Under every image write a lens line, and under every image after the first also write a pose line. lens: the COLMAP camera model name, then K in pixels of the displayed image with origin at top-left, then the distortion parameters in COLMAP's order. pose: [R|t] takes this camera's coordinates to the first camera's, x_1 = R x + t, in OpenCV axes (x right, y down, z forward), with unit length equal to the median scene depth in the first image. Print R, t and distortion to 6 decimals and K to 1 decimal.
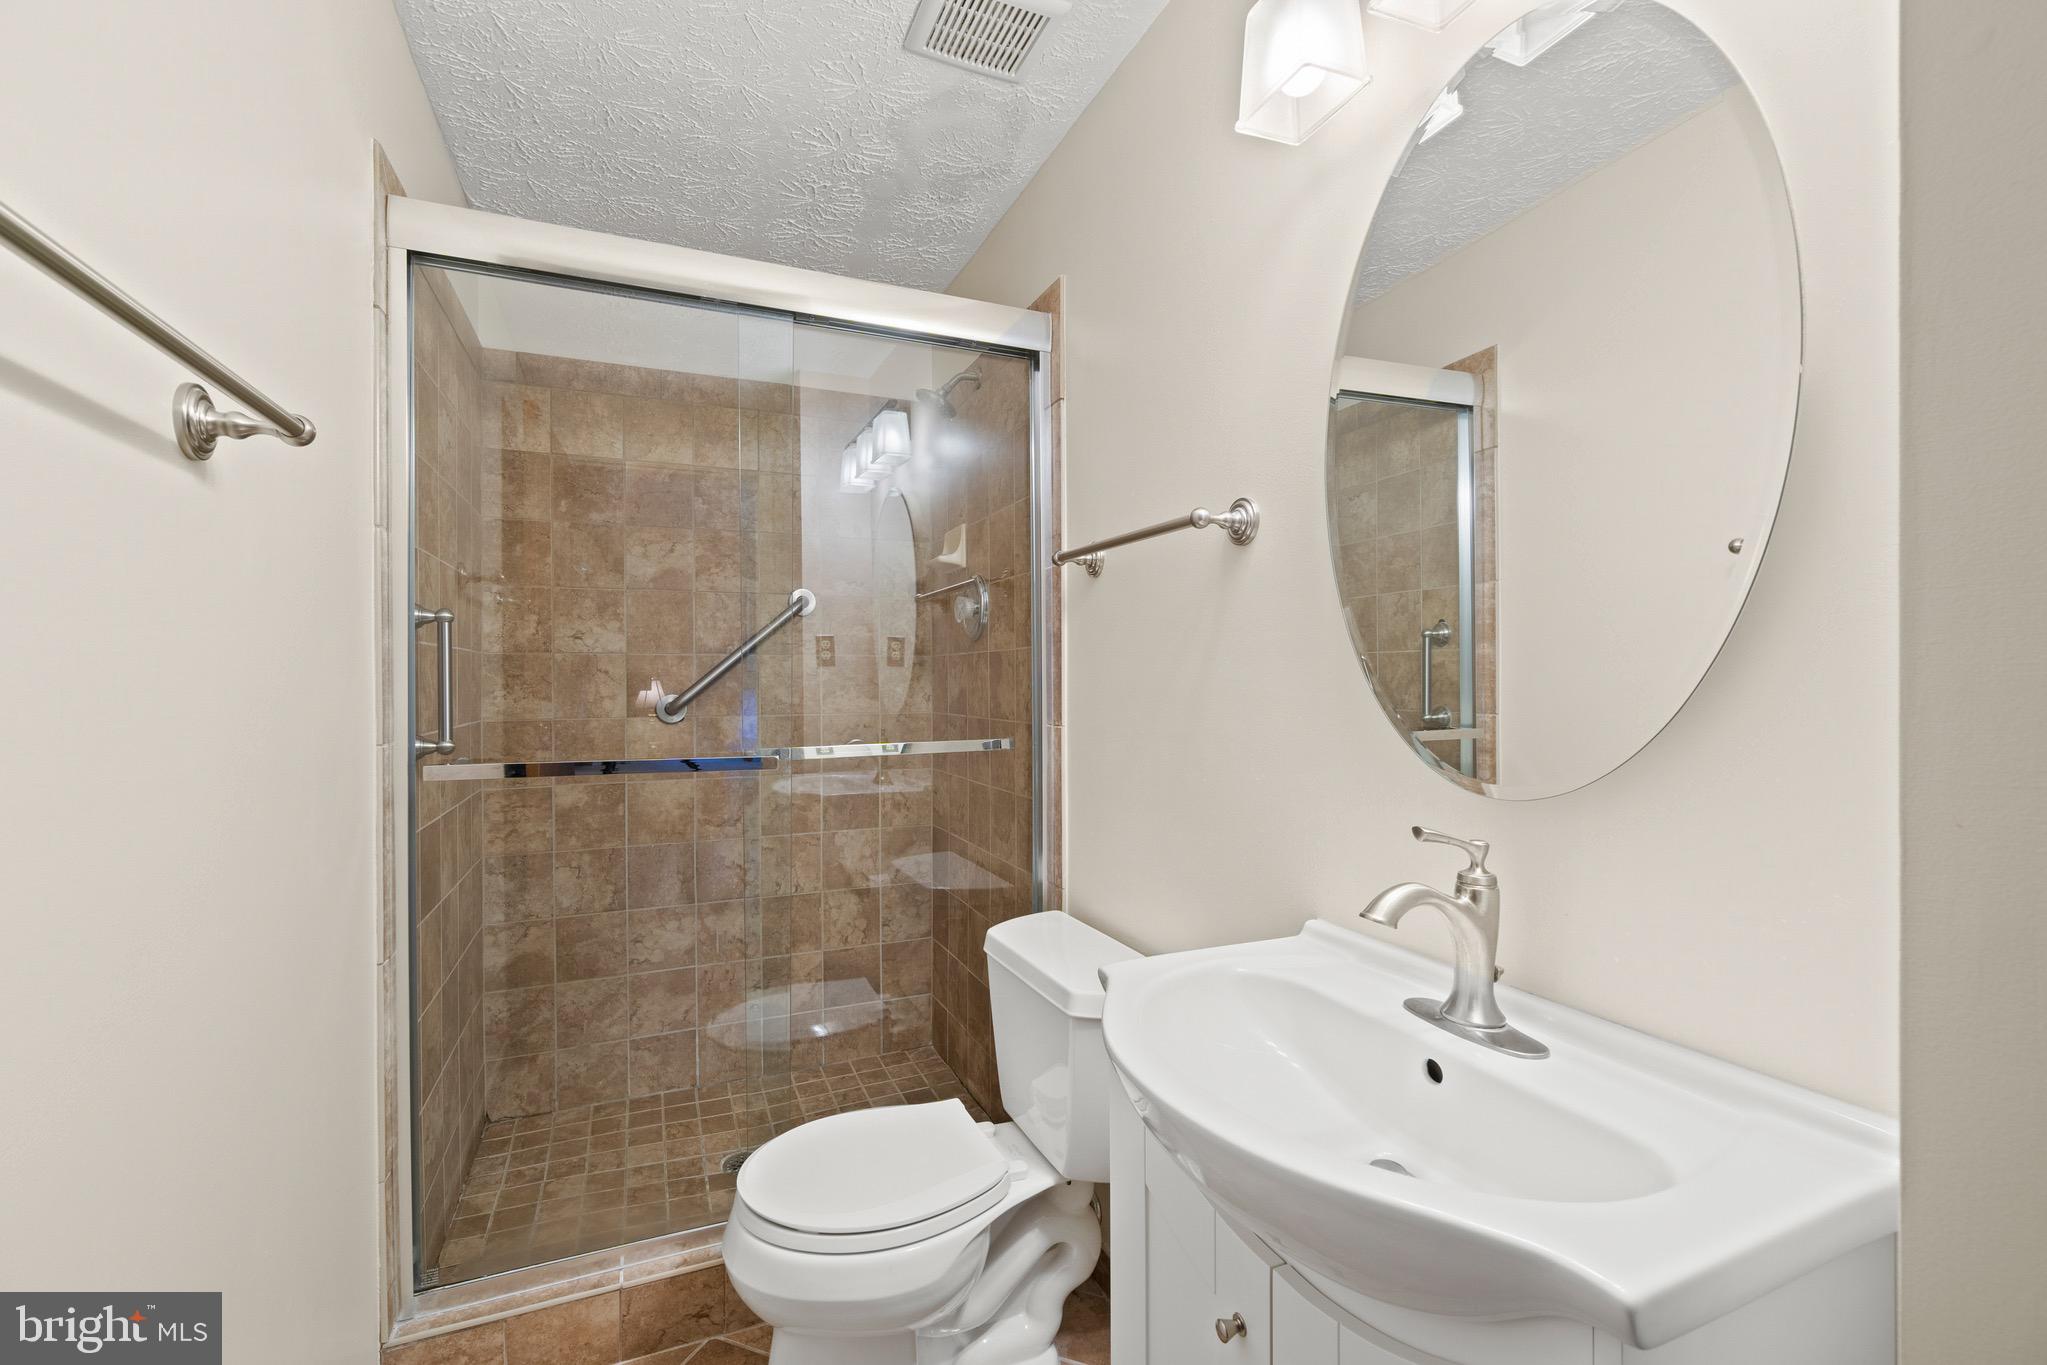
lens RADIAL K [[914.8, 0, 1006.6], [0, 914.8, 681.2], [0, 0, 1]] dist [-0.001704, 0.000099]
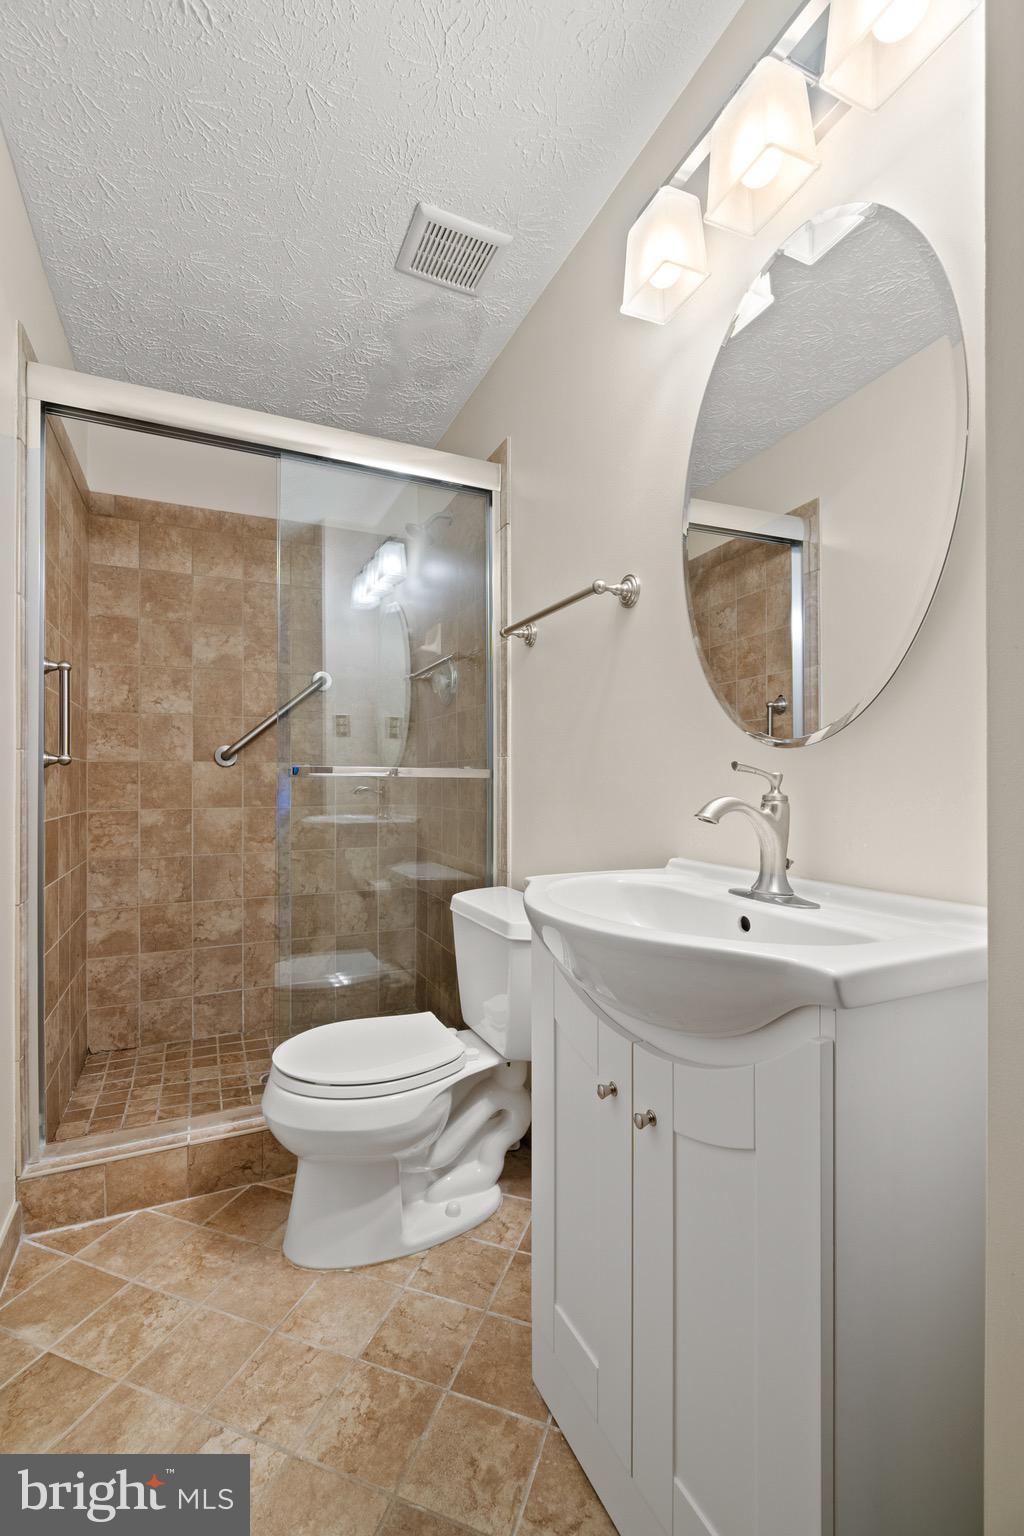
lens RADIAL K [[686.5, 0, 488.7], [0, 686.5, 778.0], [0, 0, 1]] dist [-0.001704, 0.000099]
pose [[0.999826, 0.003567, 0.018323, 0.012037], [-0.003412, 0.999958, -0.008498, 0.084089], [-0.018353, 0.008434, 0.999796, -0.047111]]
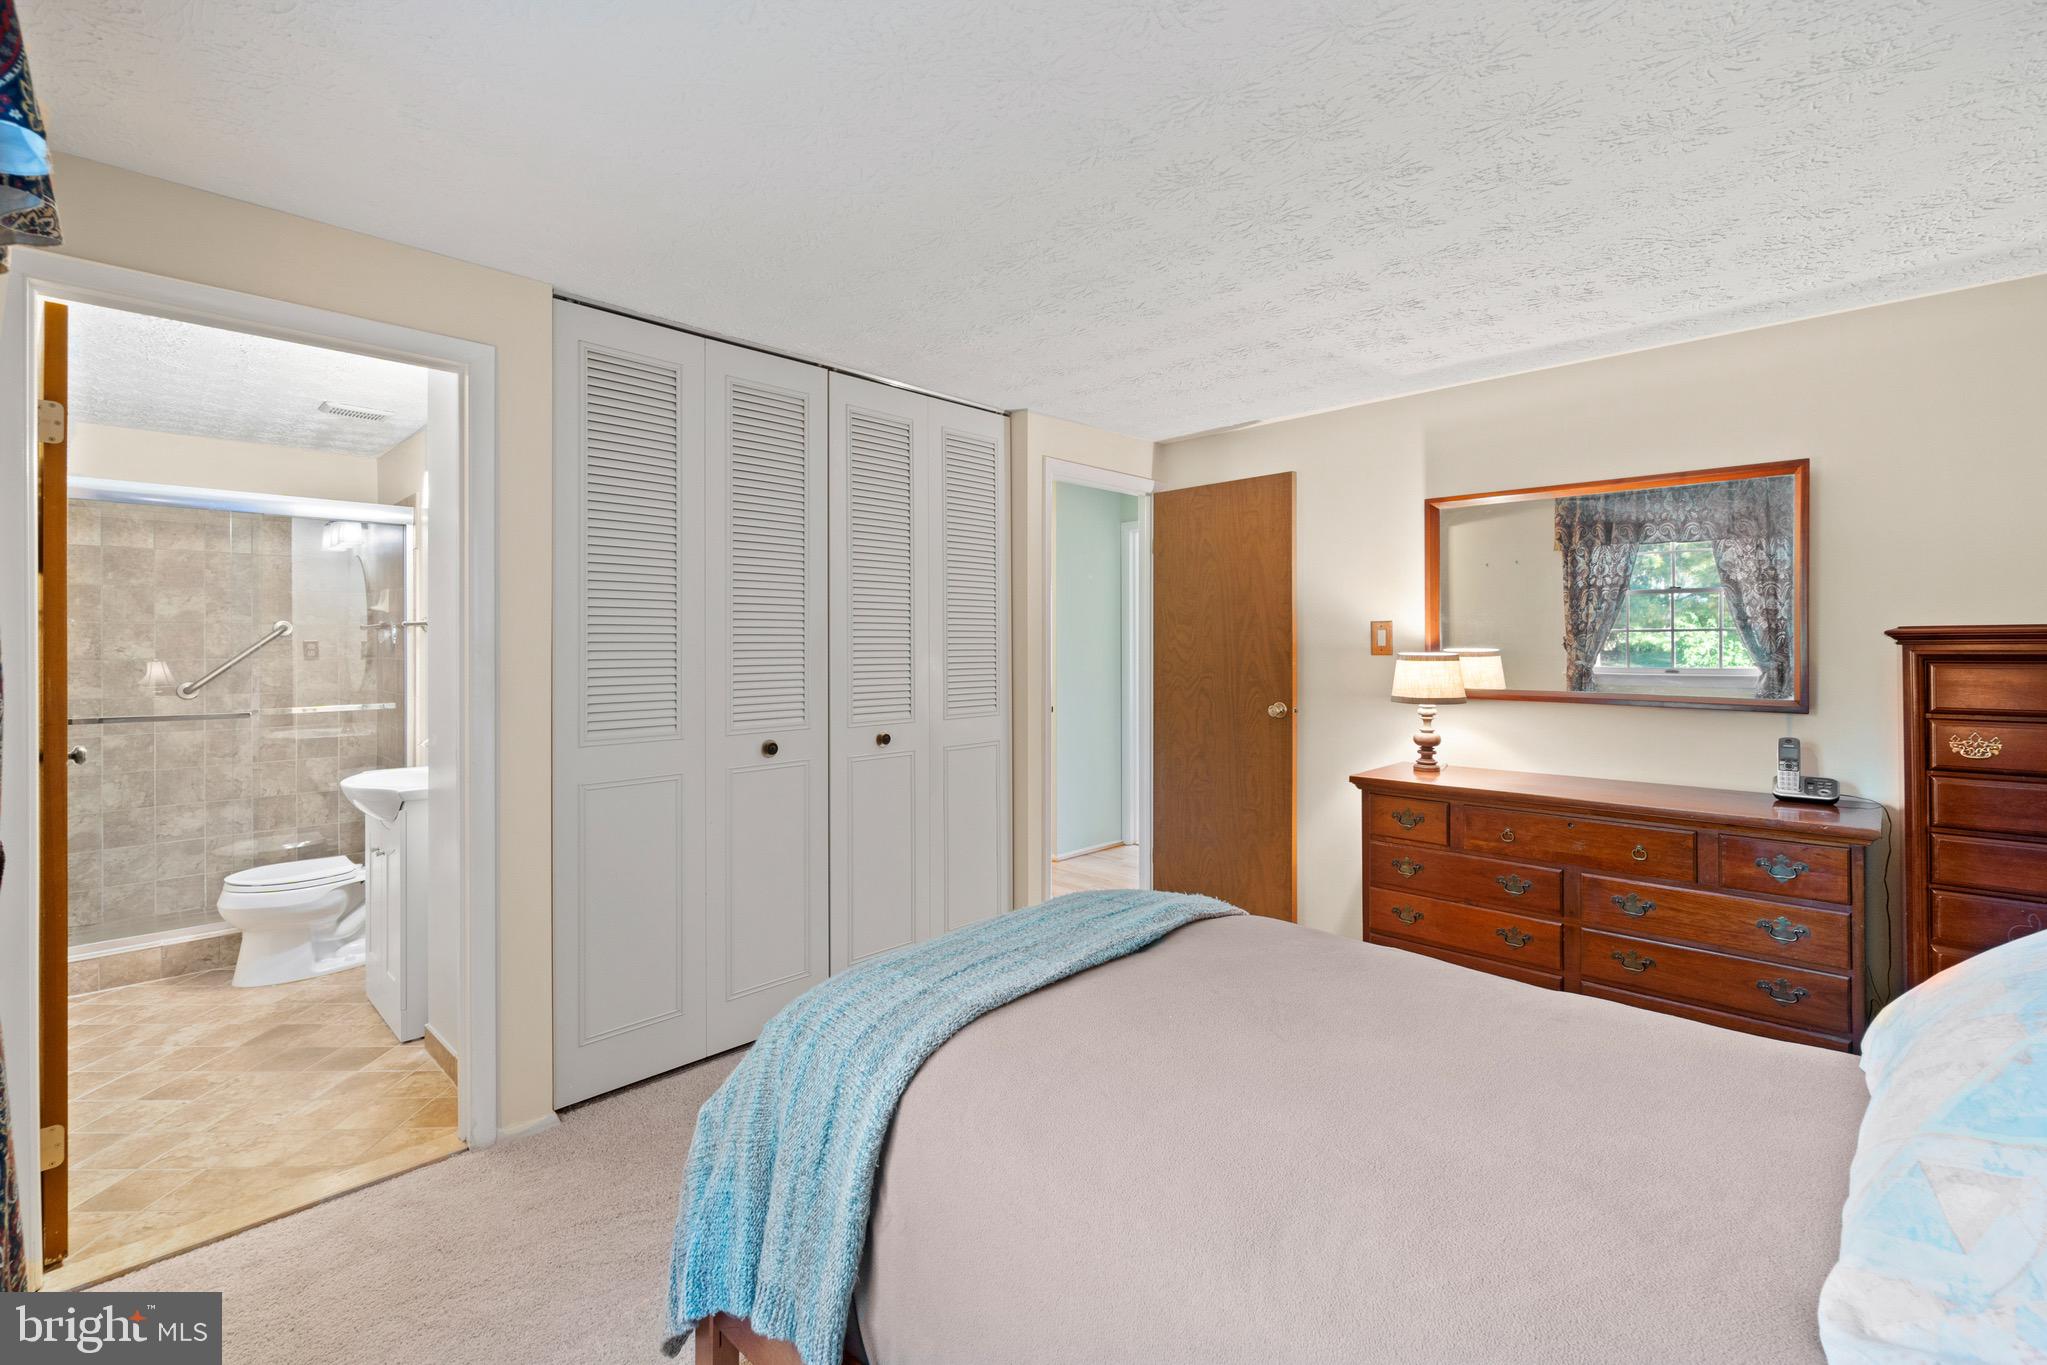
lens RADIAL K [[914.8, 0, 1021.1], [0, 914.8, 643.8], [0, 0, 1]] dist [-0.001704, 0.000099]
pose [[0.921273, 0.002377, 0.388910, 0.503829], [0.000997, 0.999964, -0.008473, -0.051569], [-0.388916, 0.008194, 0.921237, -1.469605]]
